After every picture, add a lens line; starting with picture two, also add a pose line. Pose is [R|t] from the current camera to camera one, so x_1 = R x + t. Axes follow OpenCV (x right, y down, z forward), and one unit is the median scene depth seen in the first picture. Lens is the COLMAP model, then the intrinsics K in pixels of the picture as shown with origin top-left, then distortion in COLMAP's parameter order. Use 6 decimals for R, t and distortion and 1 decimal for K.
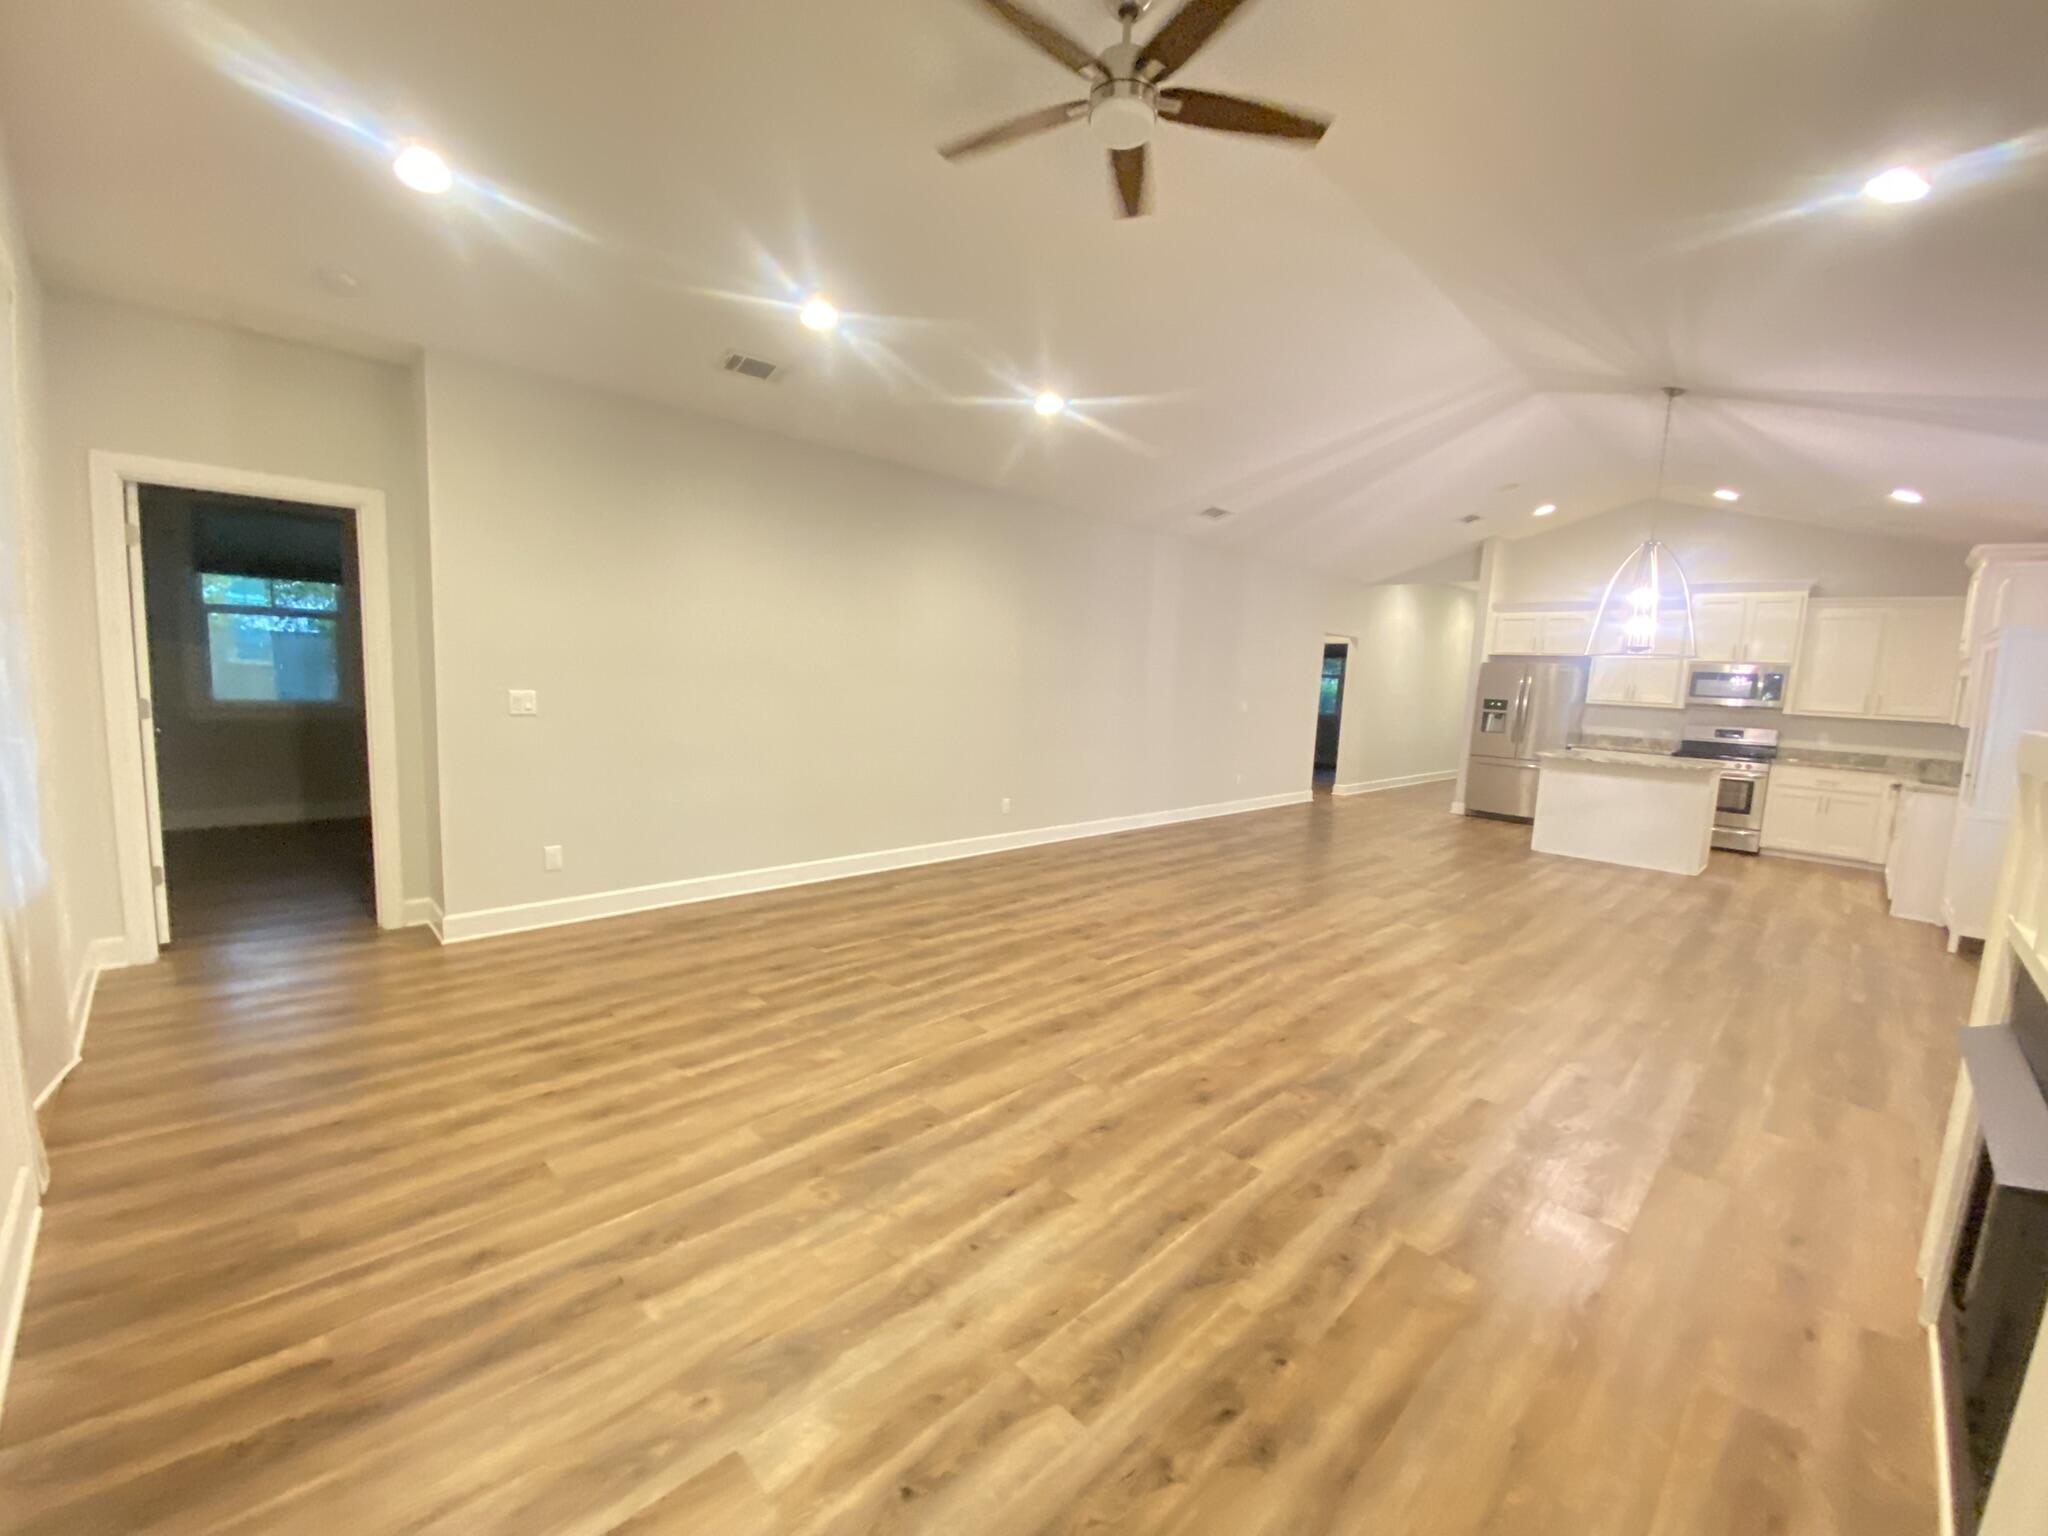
lens RADIAL K [[822.4, 0, 1018.6], [0, 822.4, 778.1], [0, 0, 1]] dist [0.033142, -0.028476]
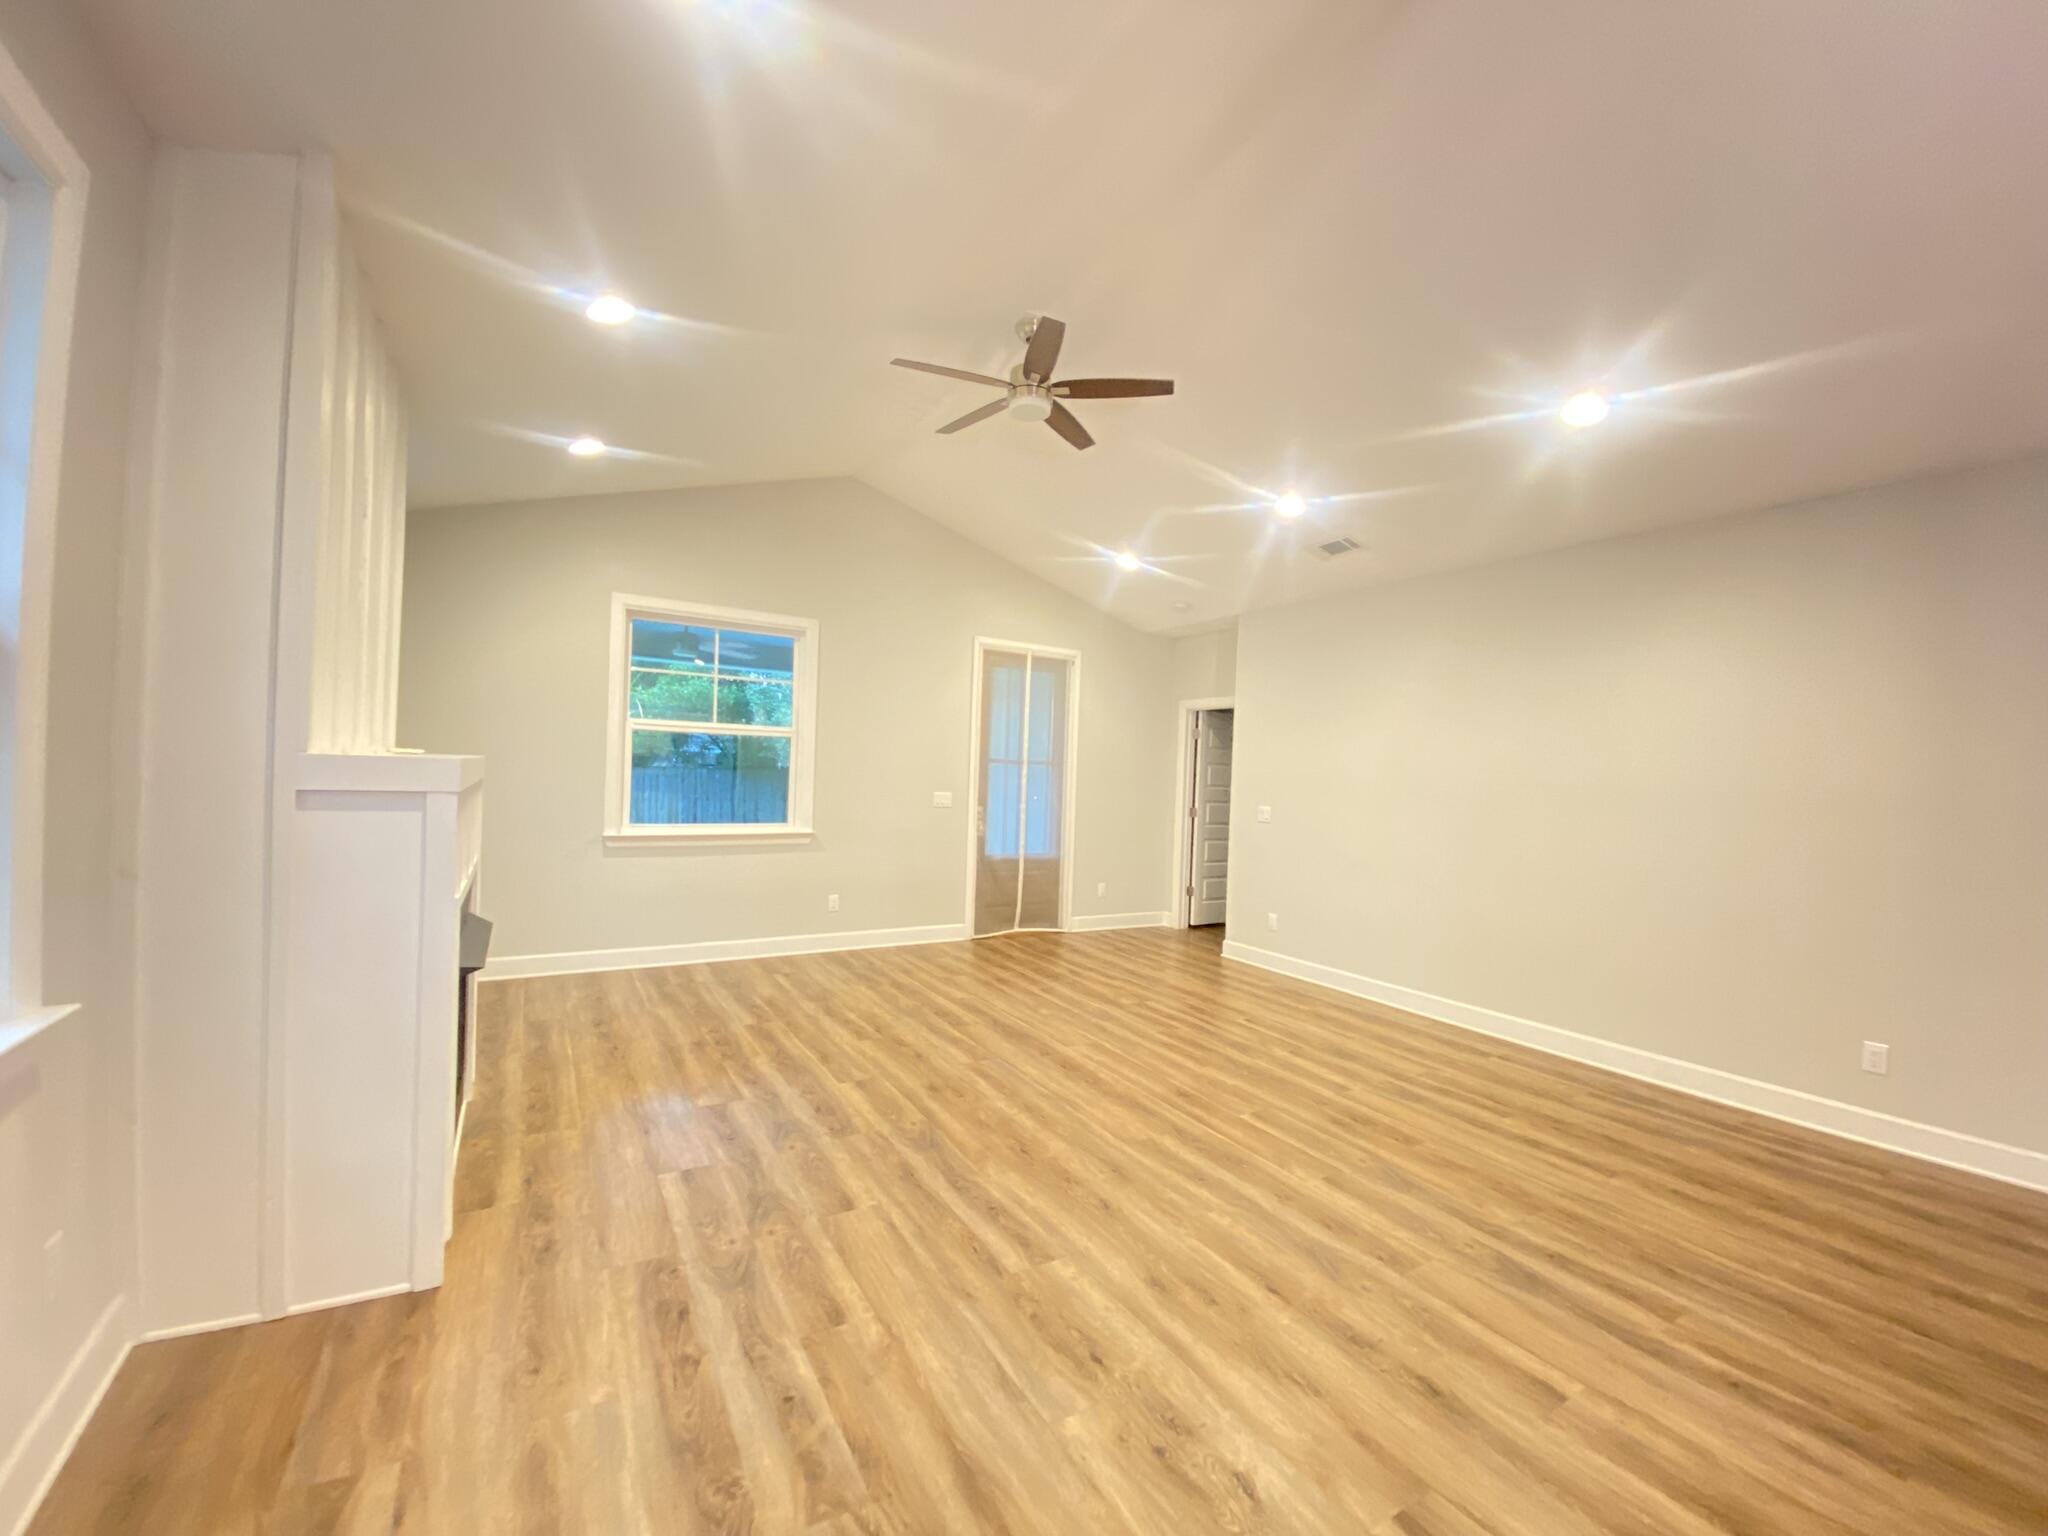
lens RADIAL K [[822.4, 0, 1018.6], [0, 822.4, 778.1], [0, 0, 1]] dist [0.033142, -0.028476]
pose [[-0.239996, -0.045882, -0.969689, 0.952020], [-0.170736, 0.985307, -0.004364, -0.069168], [0.955642, 0.164514, -0.244303, 0.887706]]
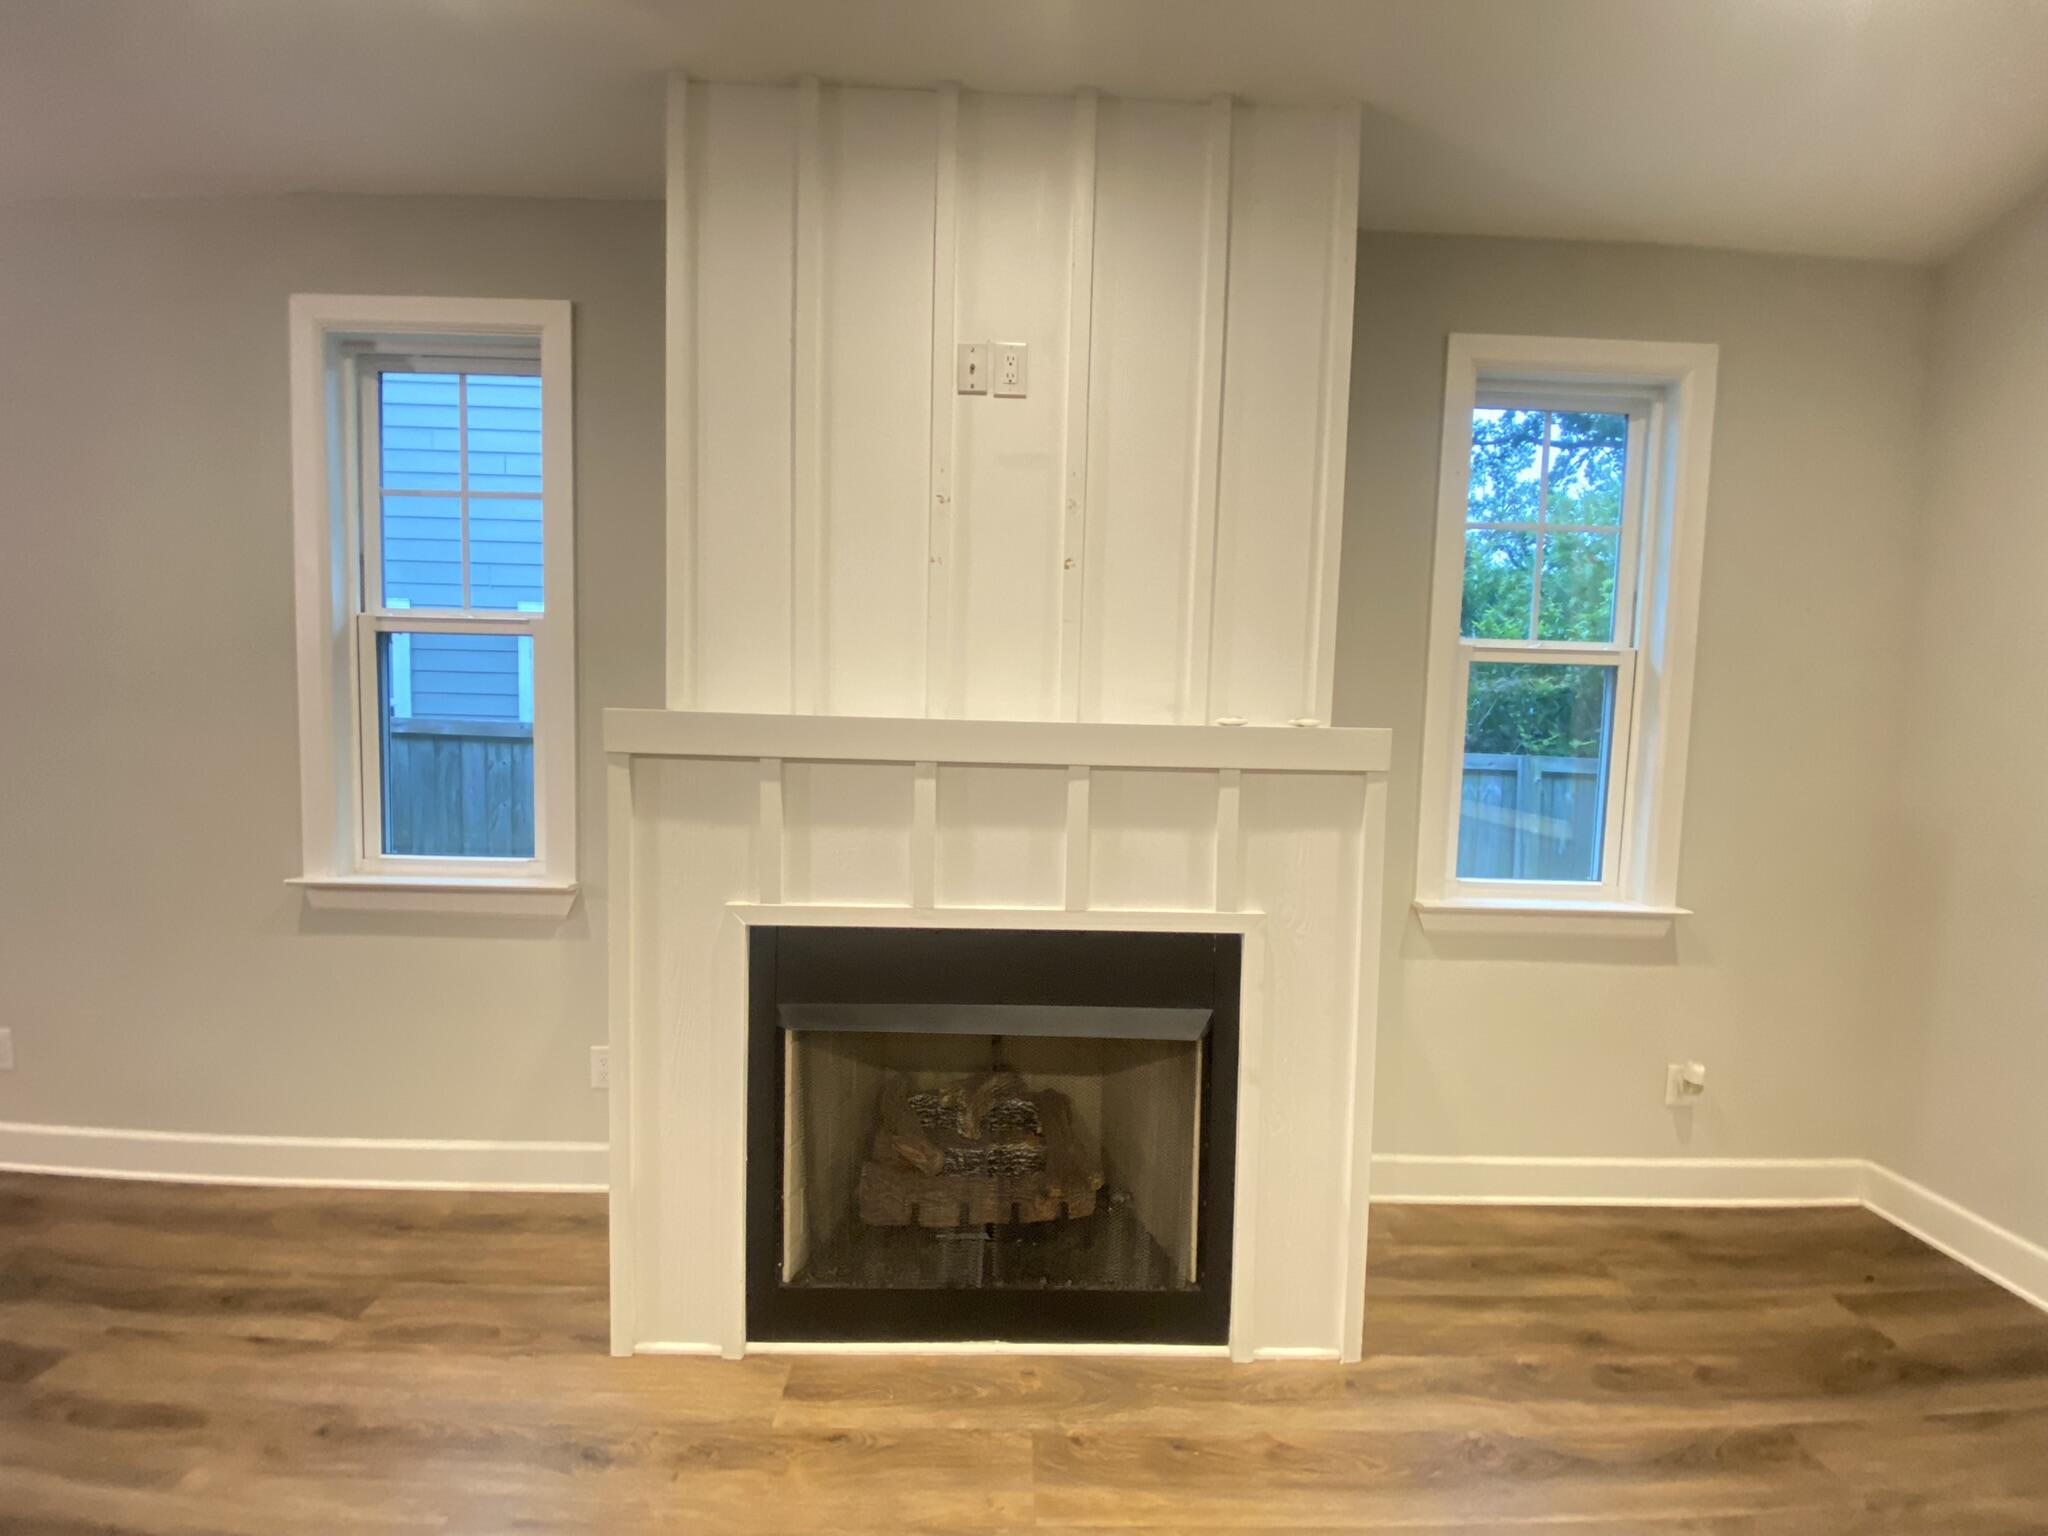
lens RADIAL K [[822.4, 0, 1018.6], [0, 822.4, 778.1], [0, 0, 1]] dist [0.033142, -0.028476]
pose [[-0.725542, -0.107983, 0.679653, 0.140600], [0.028570, 0.982035, 0.186525, -0.060086], [-0.687584, 0.154749, -0.709423, 0.588719]]
